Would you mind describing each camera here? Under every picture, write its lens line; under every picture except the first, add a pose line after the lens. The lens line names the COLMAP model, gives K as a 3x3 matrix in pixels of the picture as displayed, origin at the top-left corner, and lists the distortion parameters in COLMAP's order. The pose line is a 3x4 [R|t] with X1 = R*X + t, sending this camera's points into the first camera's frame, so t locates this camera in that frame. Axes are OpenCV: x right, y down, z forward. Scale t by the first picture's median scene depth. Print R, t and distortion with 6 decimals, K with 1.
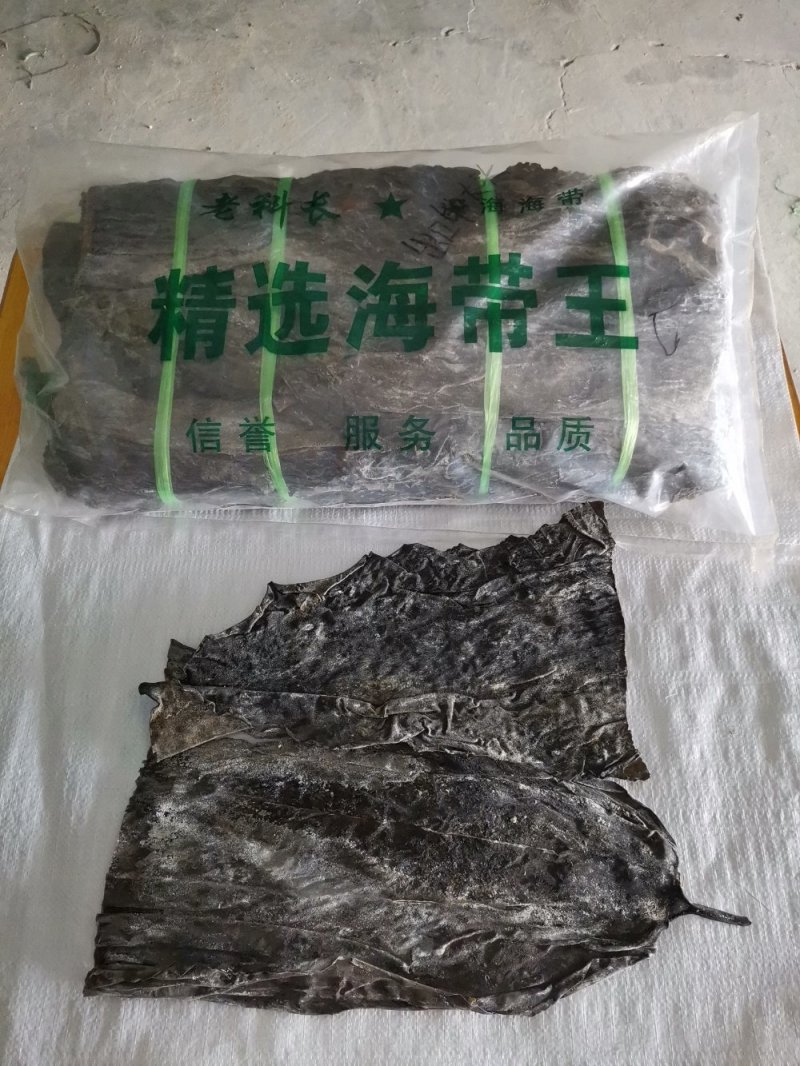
lens RADIAL K [[811.5, 0, 400.0], [0, 811.5, 533.0], [0, 0, 1]] dist [0.078386, -0.117945]
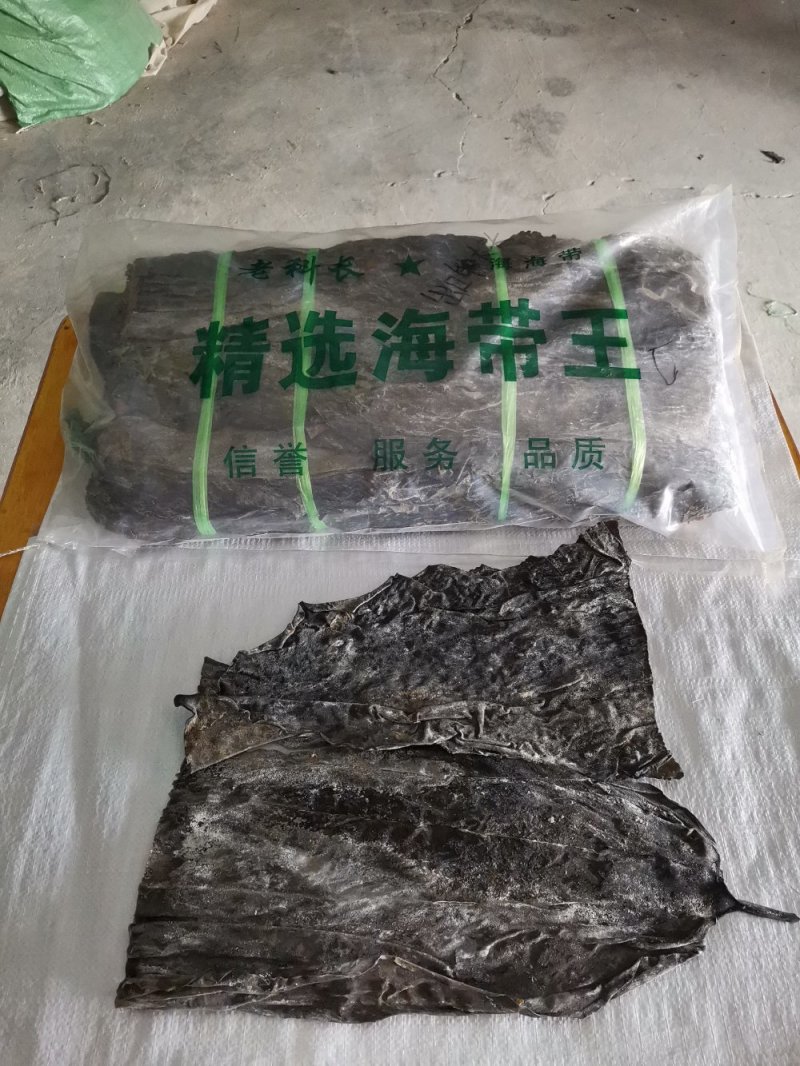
lens RADIAL K [[815.0, 0, 398.0], [0, 815.0, 528.8], [0, 0, 1]] dist [0.073787, -0.104818]
pose [[0.999815, -0.017363, 0.008317, -0.045184], [0.018537, 0.984865, -0.172330, 0.157204], [-0.005199, 0.172453, 0.985004, -0.040266]]
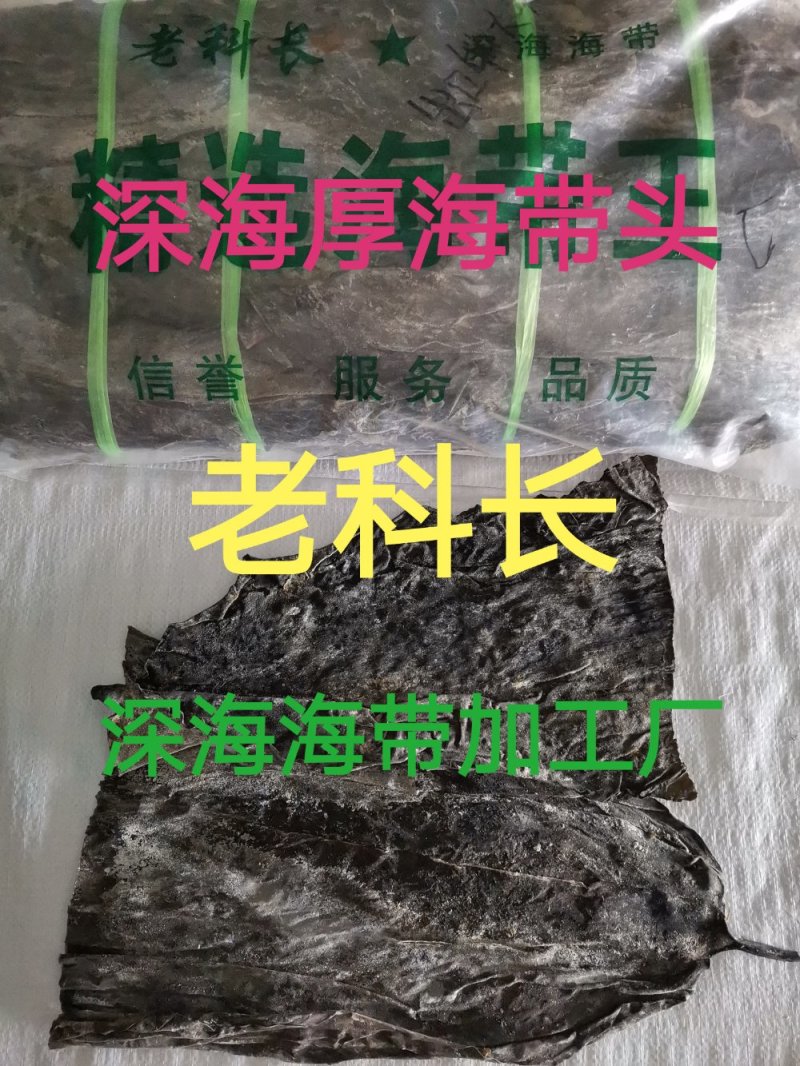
lens RADIAL K [[811.5, 0, 400.0], [0, 811.5, 533.0], [0, 0, 1]] dist [0.078386, -0.117945]
pose [[0.999949, -0.000324, 0.010120, -0.013022], [-0.001880, 0.976177, 0.216966, -0.146811], [-0.009949, -0.216974, 0.976127, 0.212413]]
